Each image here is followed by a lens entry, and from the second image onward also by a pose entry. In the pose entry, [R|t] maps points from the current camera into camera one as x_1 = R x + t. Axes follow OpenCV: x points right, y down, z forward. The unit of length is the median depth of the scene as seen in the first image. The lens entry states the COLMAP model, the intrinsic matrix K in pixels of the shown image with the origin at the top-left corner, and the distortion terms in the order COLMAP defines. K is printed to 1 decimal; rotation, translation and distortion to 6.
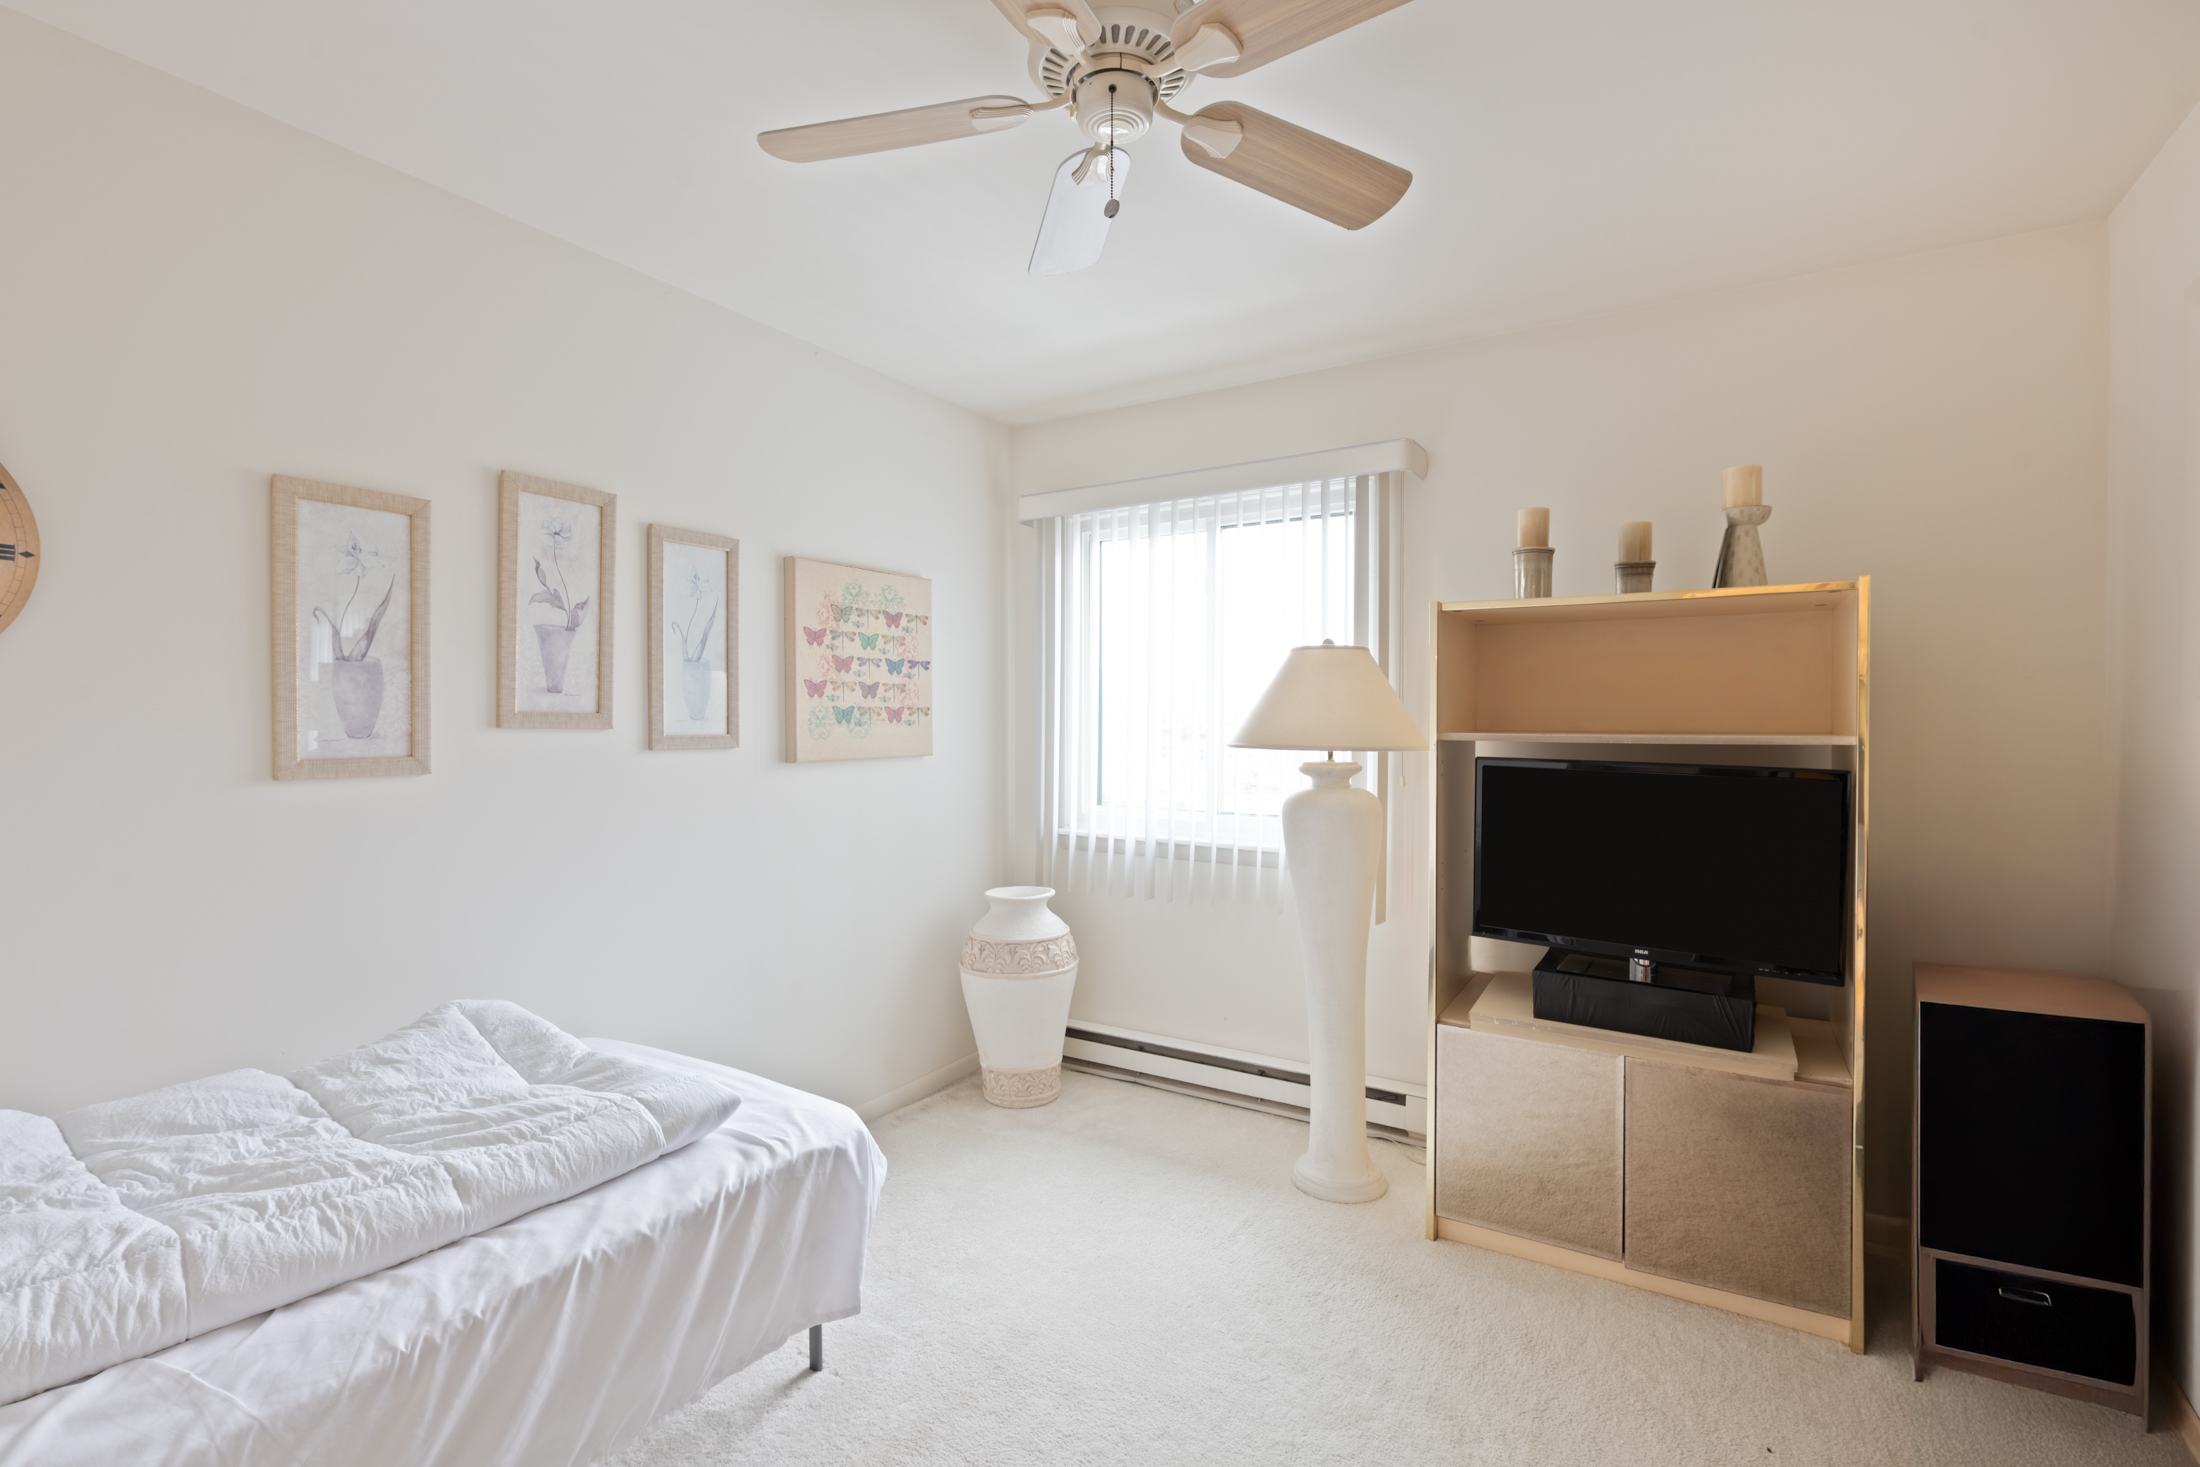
lens RADIAL K [[1007.2, 0, 1105.6], [0, 1007.2, 727.3], [0, 0, 1]] dist [0.008102, -0.003929]
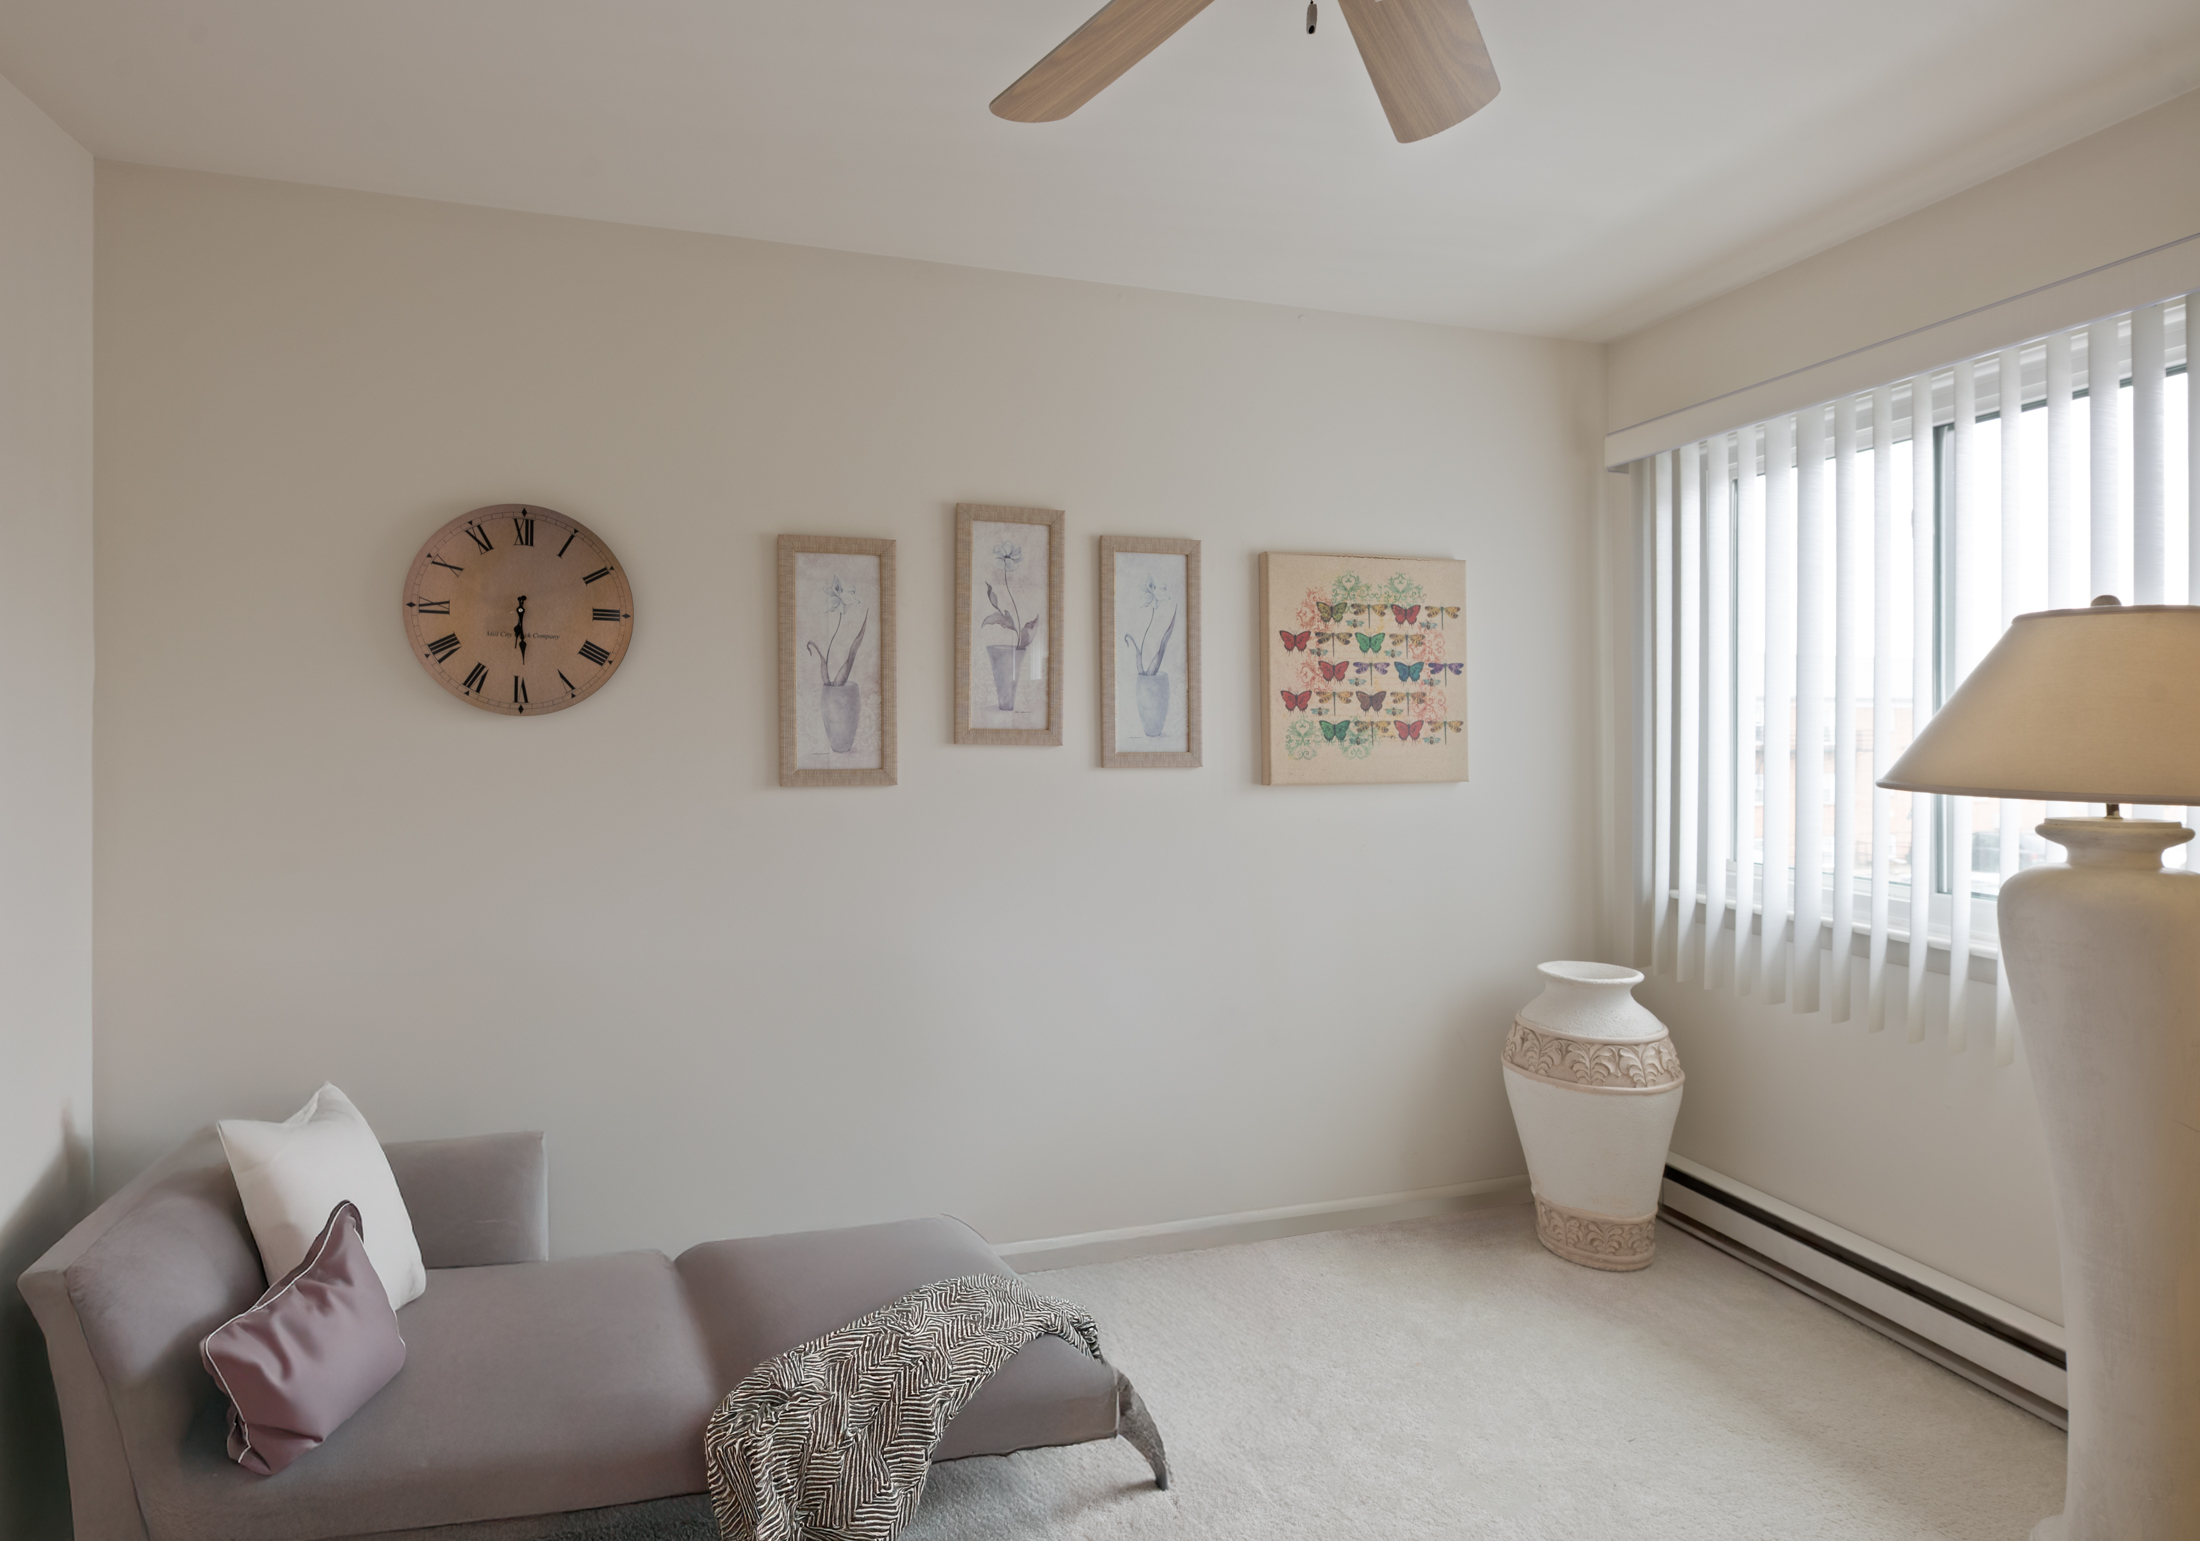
lens RADIAL K [[1091.2, 0, 1037.1], [0, 1091.2, 725.9], [0, 0, 1]] dist [0.003420, -0.001608]
pose [[0.731456, -0.000621, -0.681888, 0.200546], [-0.007150, 0.999938, -0.008580, -0.007283], [0.681851, 0.011151, 0.731406, 0.168094]]
